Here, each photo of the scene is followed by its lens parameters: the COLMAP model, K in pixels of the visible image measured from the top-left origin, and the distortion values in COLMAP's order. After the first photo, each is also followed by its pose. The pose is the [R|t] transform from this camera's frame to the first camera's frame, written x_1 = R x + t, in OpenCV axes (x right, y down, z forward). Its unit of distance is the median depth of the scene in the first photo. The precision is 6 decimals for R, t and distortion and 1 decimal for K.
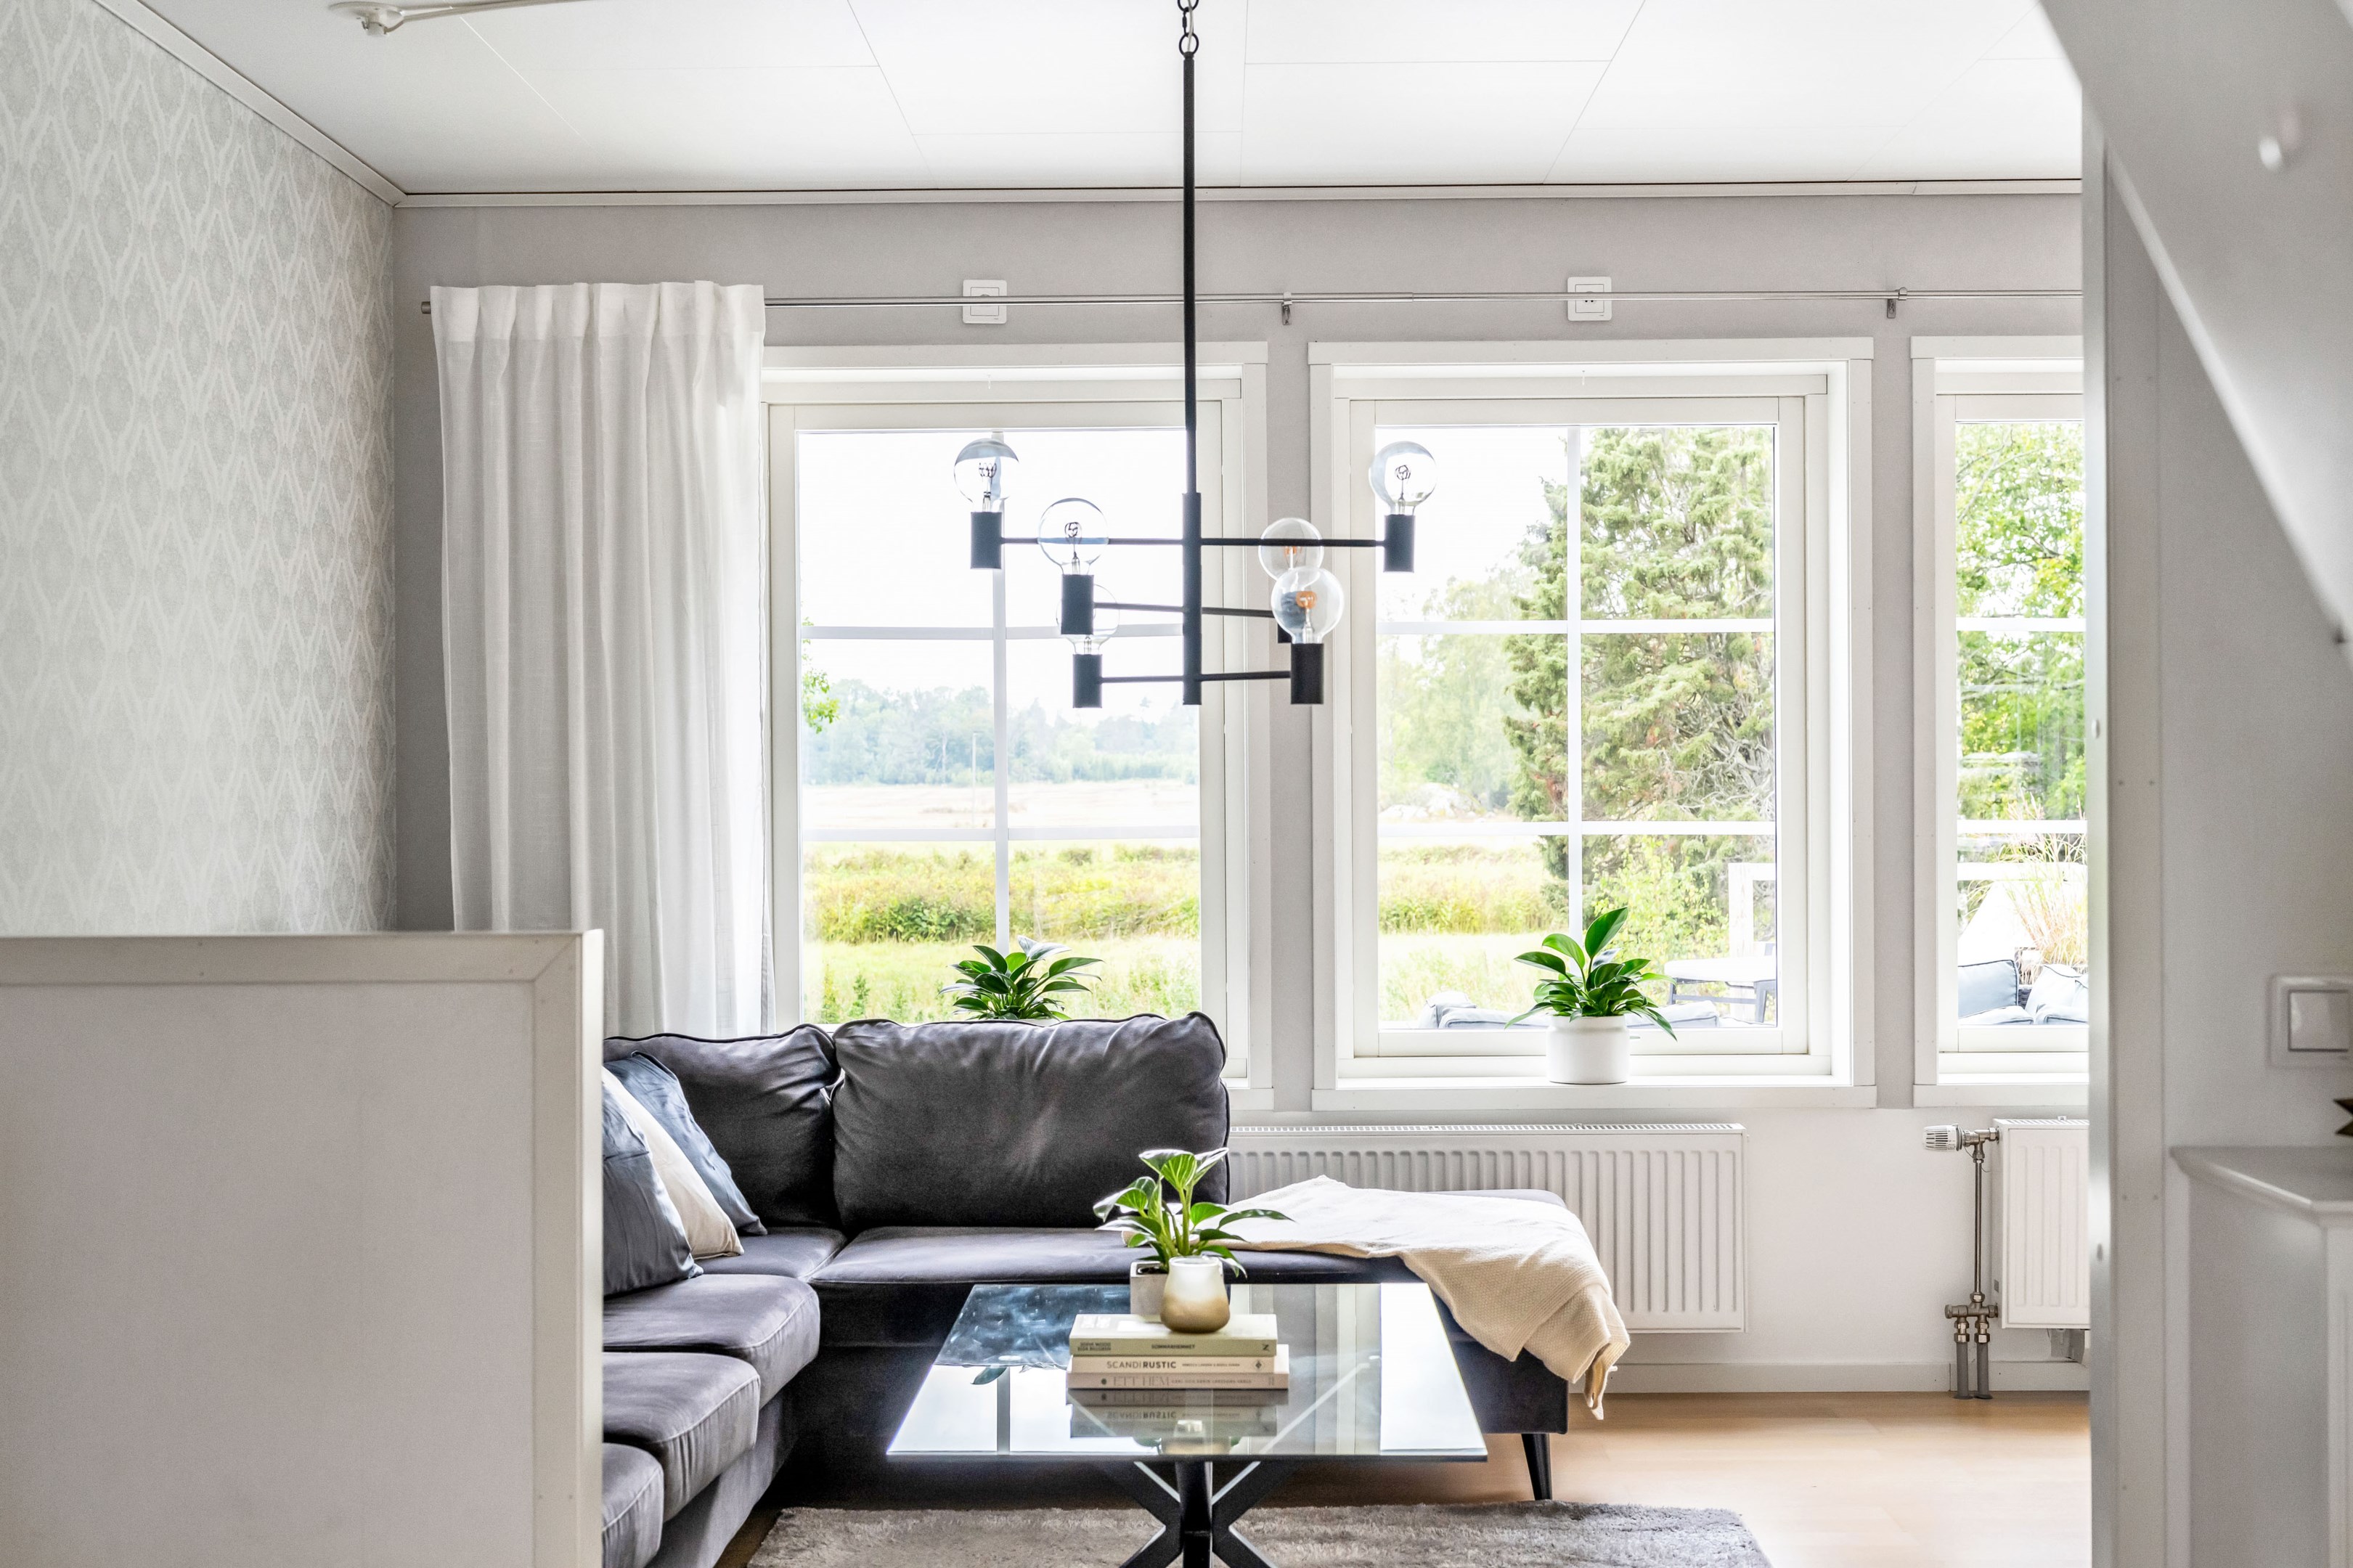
lens RADIAL K [[3412.7, 0, 1190.9], [0, 3412.7, 788.5], [0, 0, 1]] dist [-0.003225, 0.000000]
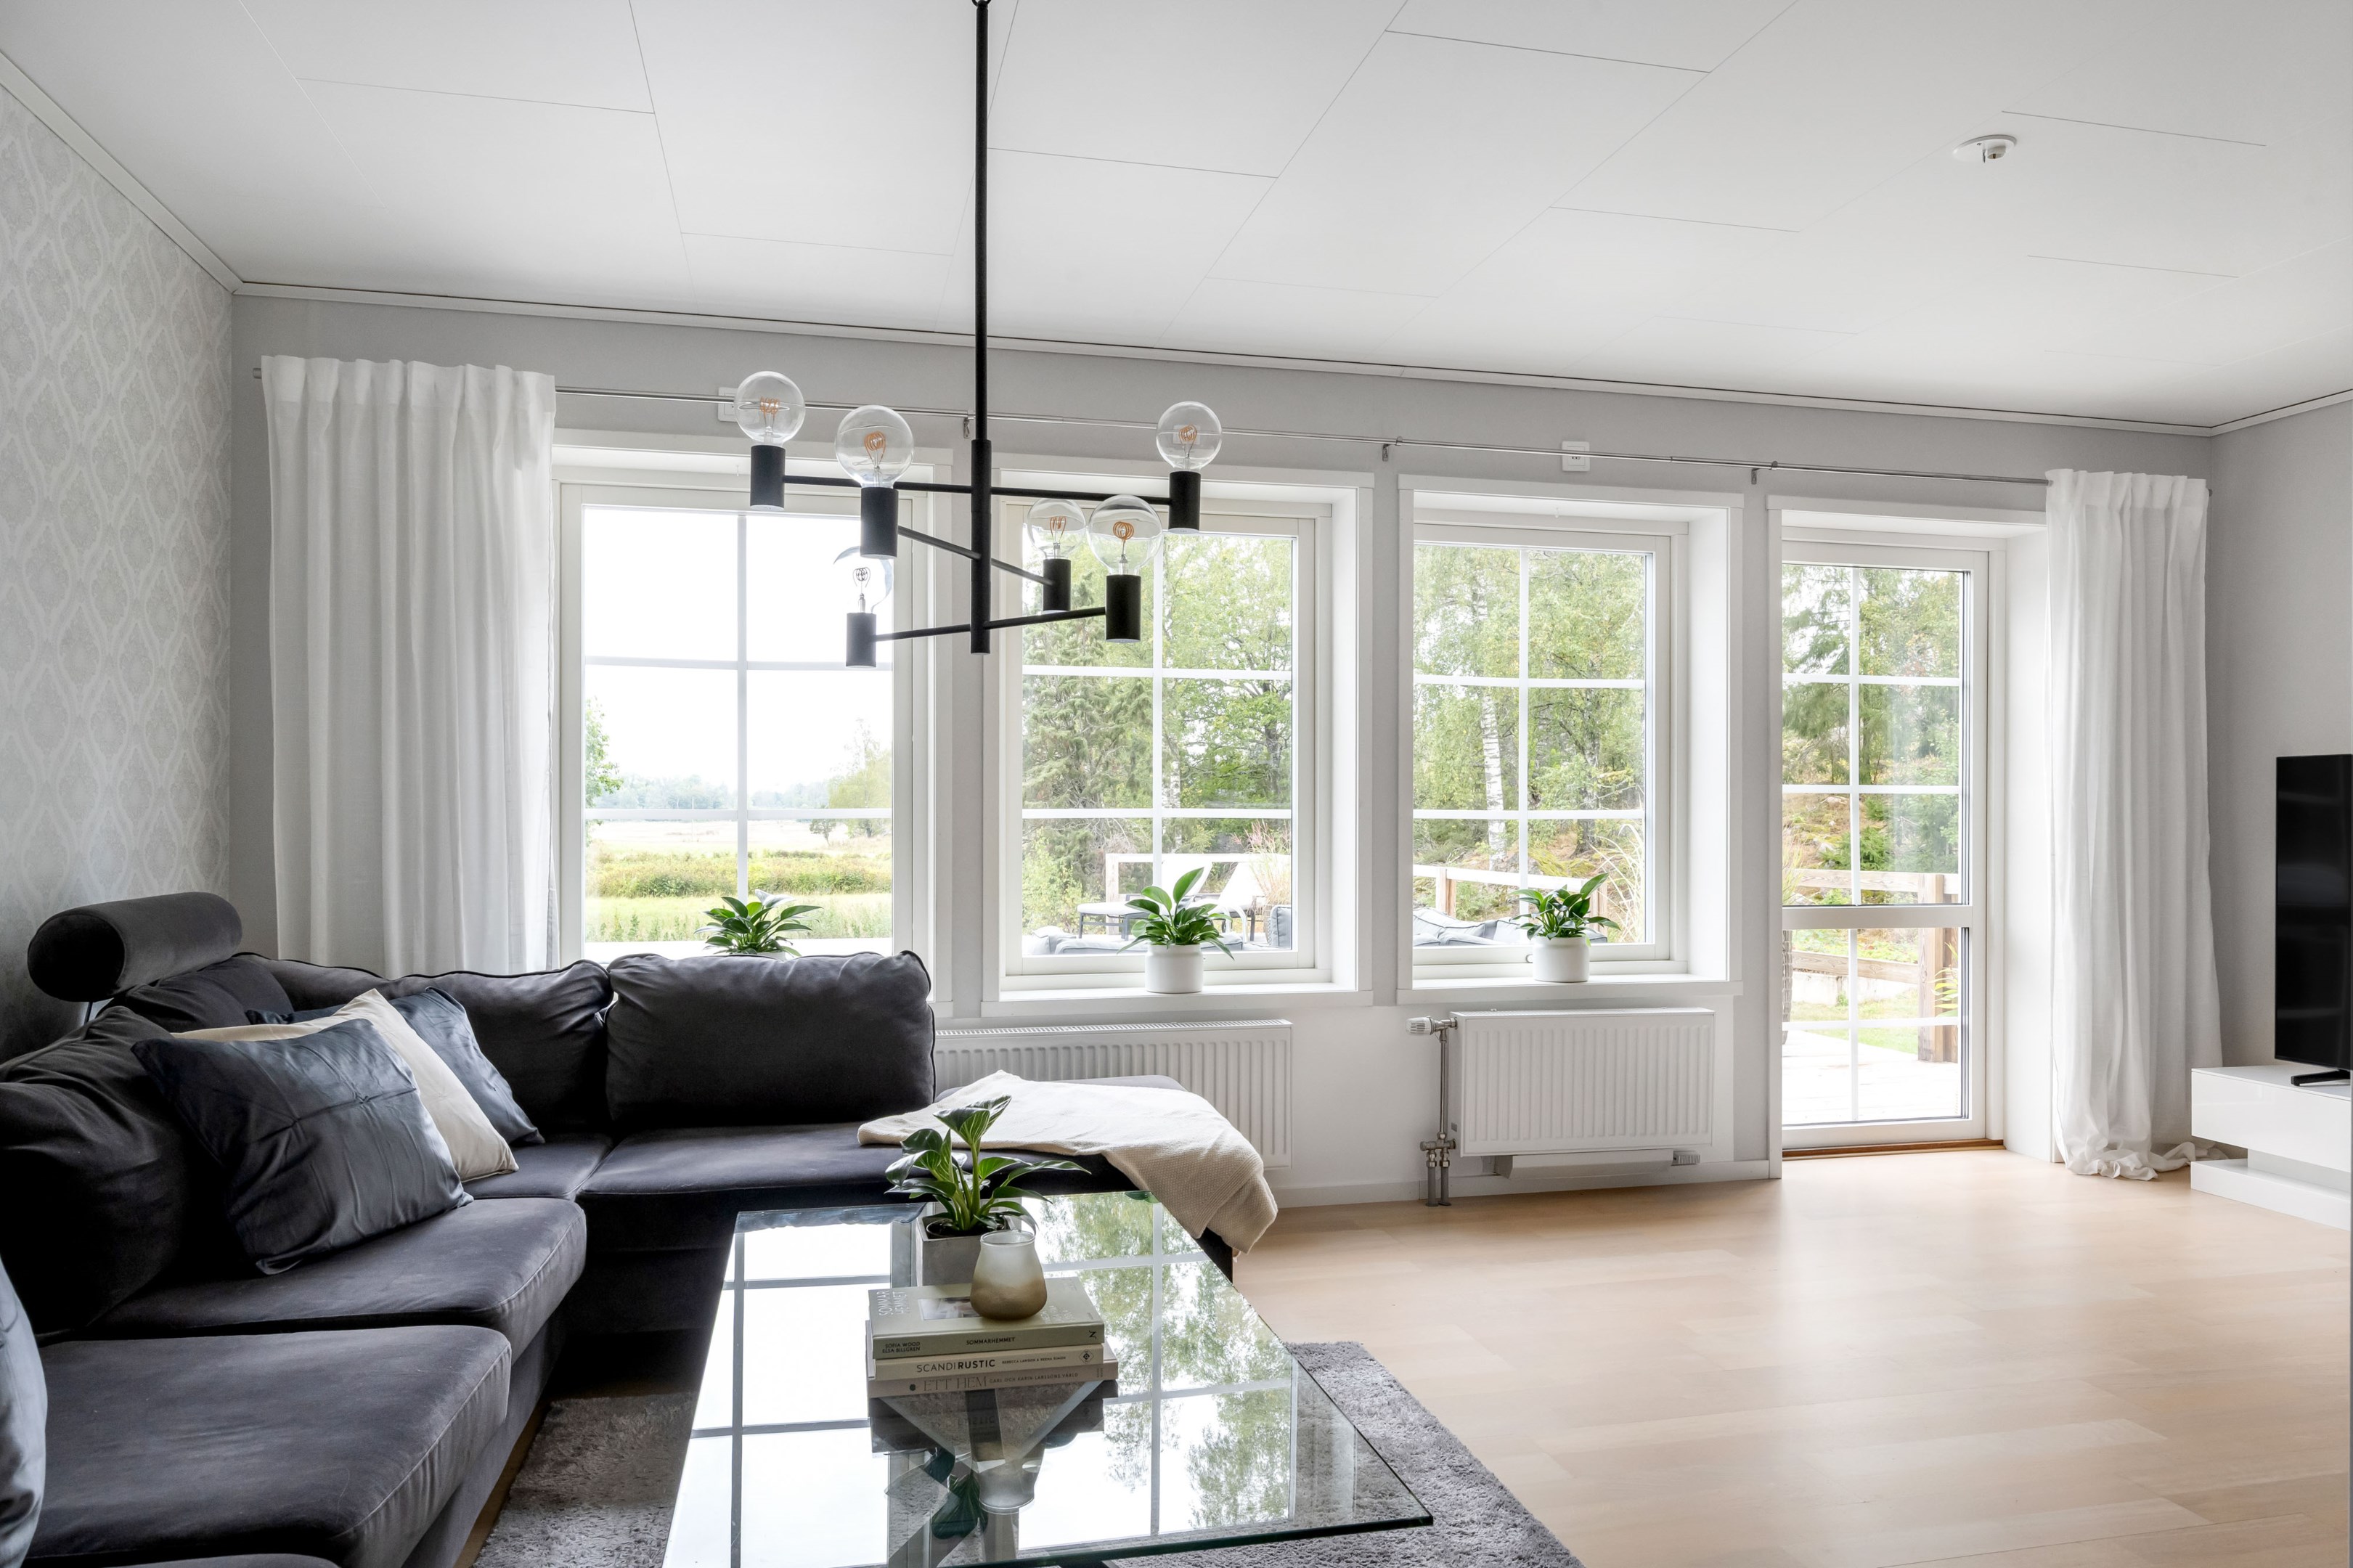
lens RADIAL K [[1549.6, 0, 1187.2], [0, 1549.6, 814.3], [0, 0, 1]] dist [-0.003434, -0.002645]
pose [[0.969942, 0.007509, 0.243221, -0.035920], [-0.005765, 0.999952, -0.007880, 0.018197], [-0.243268, 0.006241, 0.969939, 0.385621]]
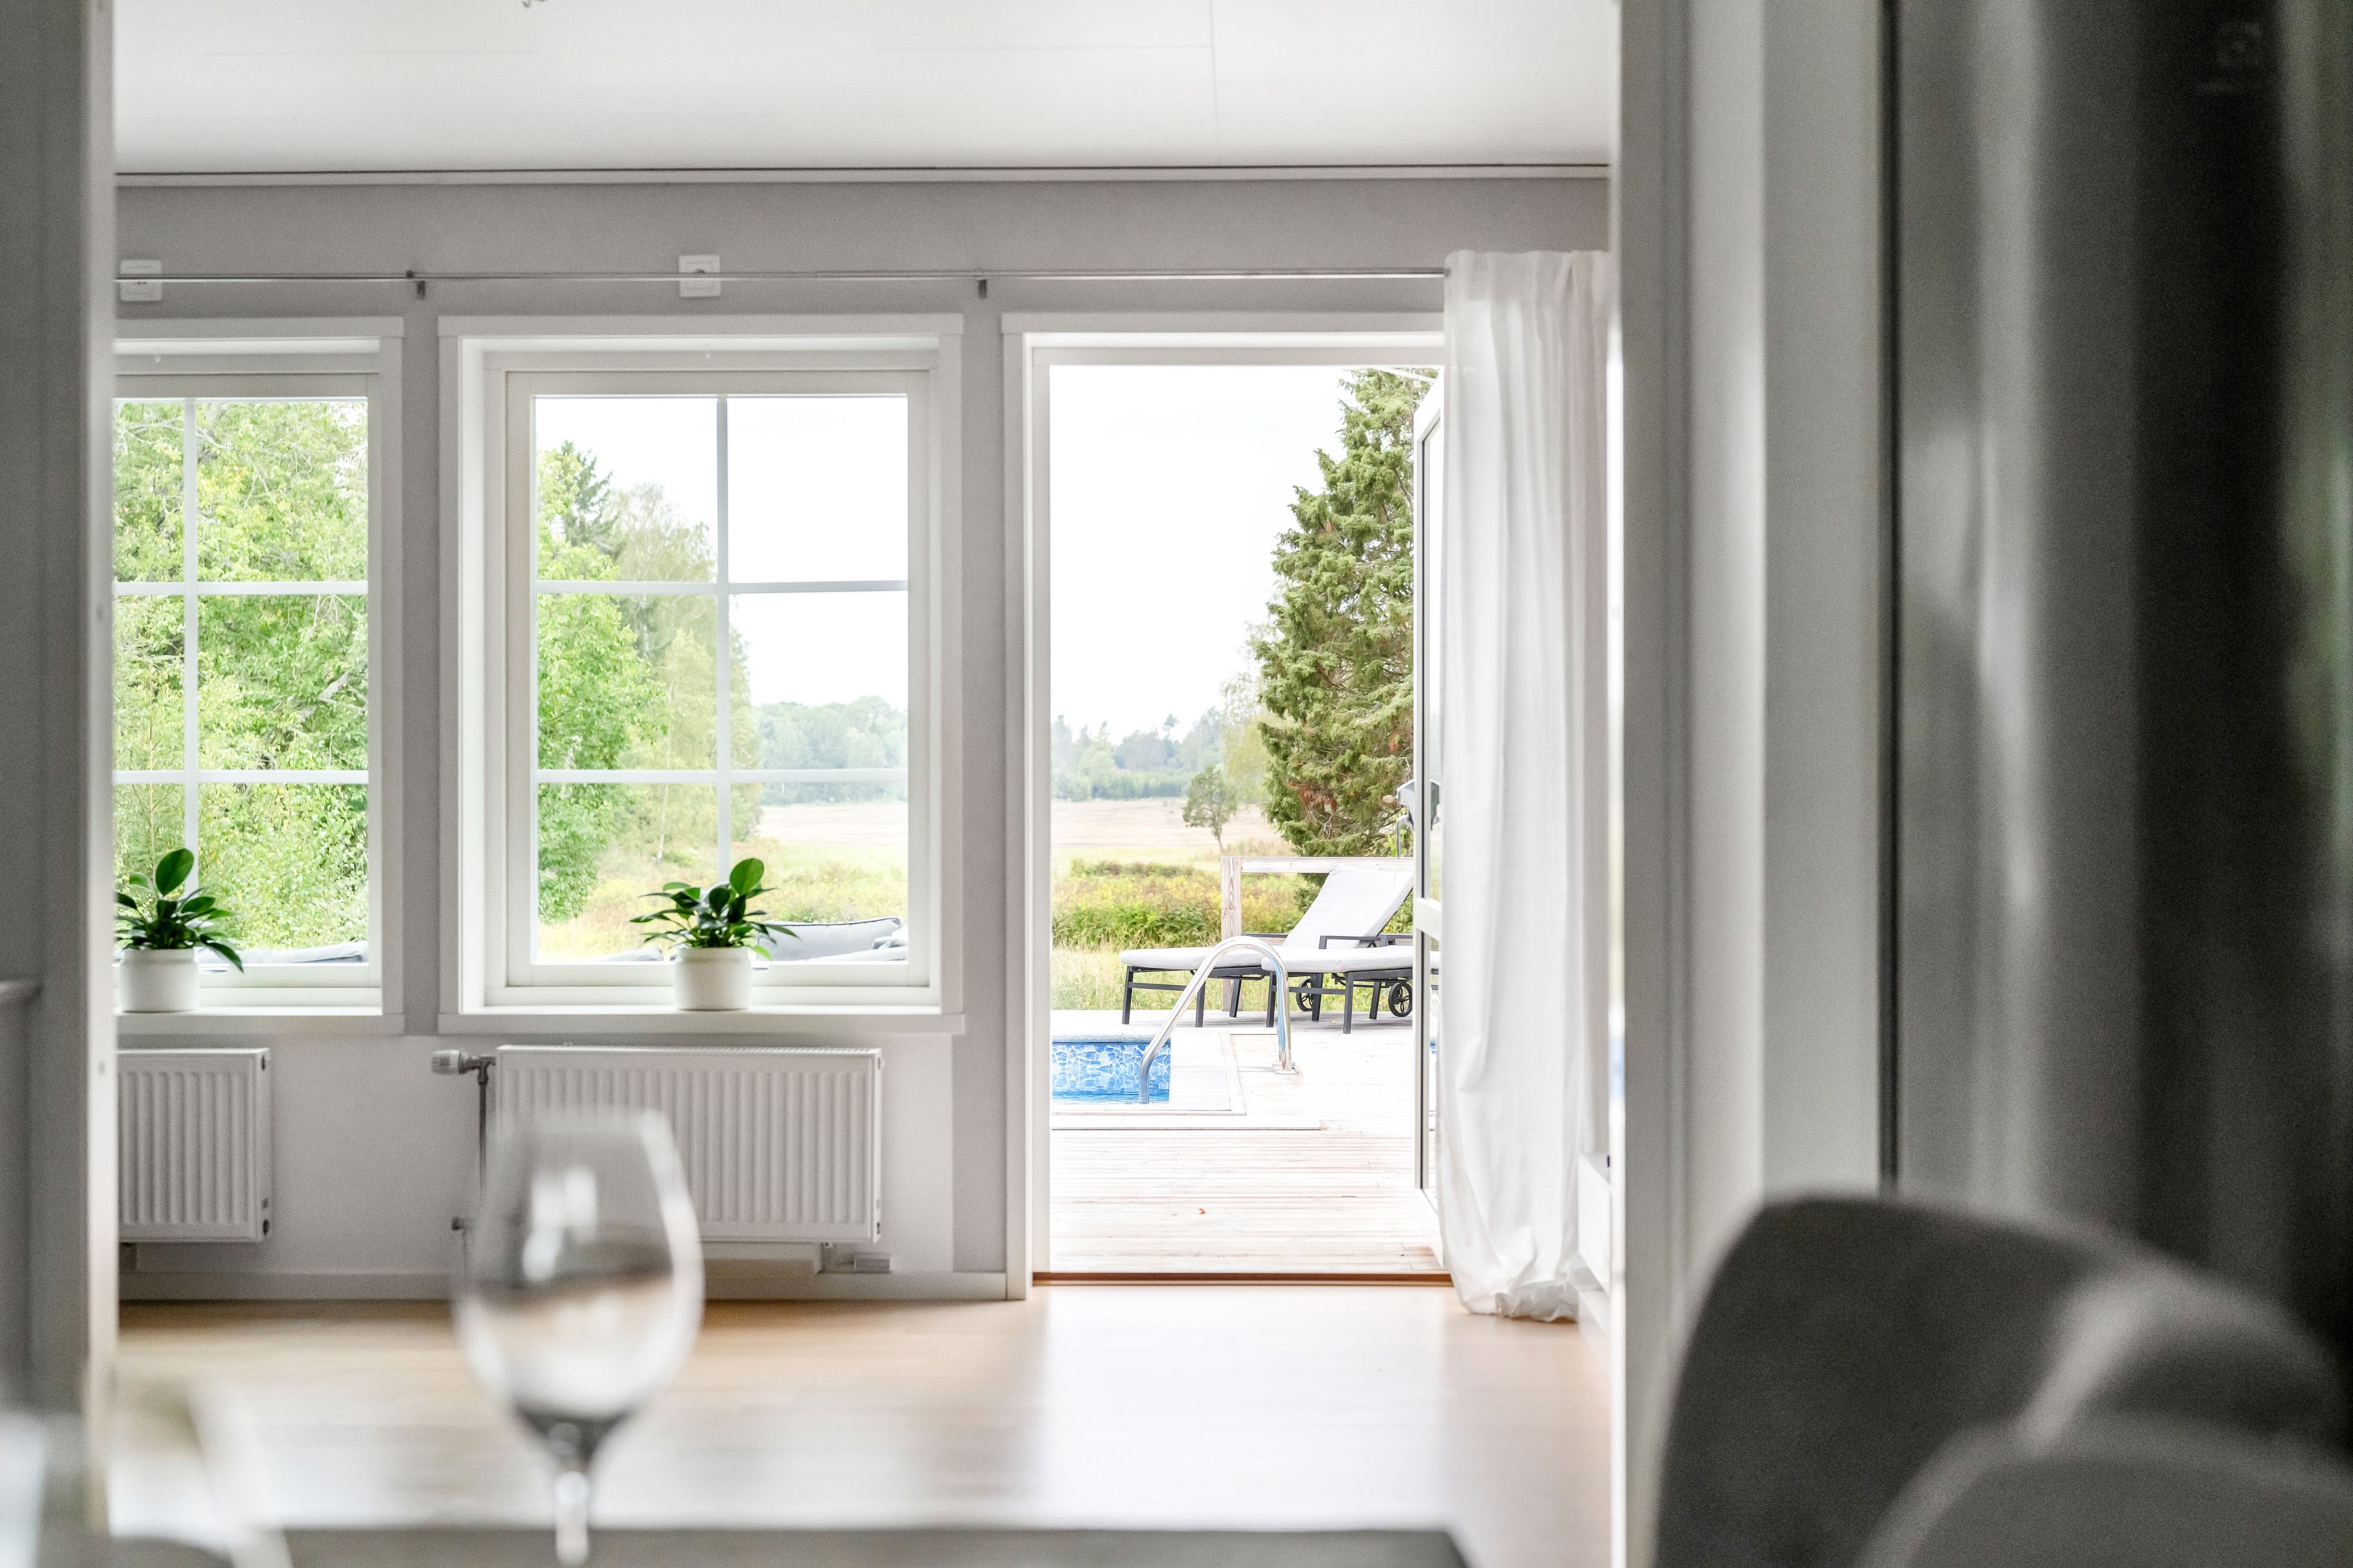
lens RADIAL K [[3412.7, 0, 1162.3], [0, 3412.7, 783.2], [0, 0, 1]] dist [-0.003225, 0.000000]
pose [[0.999862, 0.002369, -0.016414, 0.461247], [-0.002485, 0.999972, -0.007019, 0.021426], [0.016397, 0.007059, 0.999841, -0.070940]]
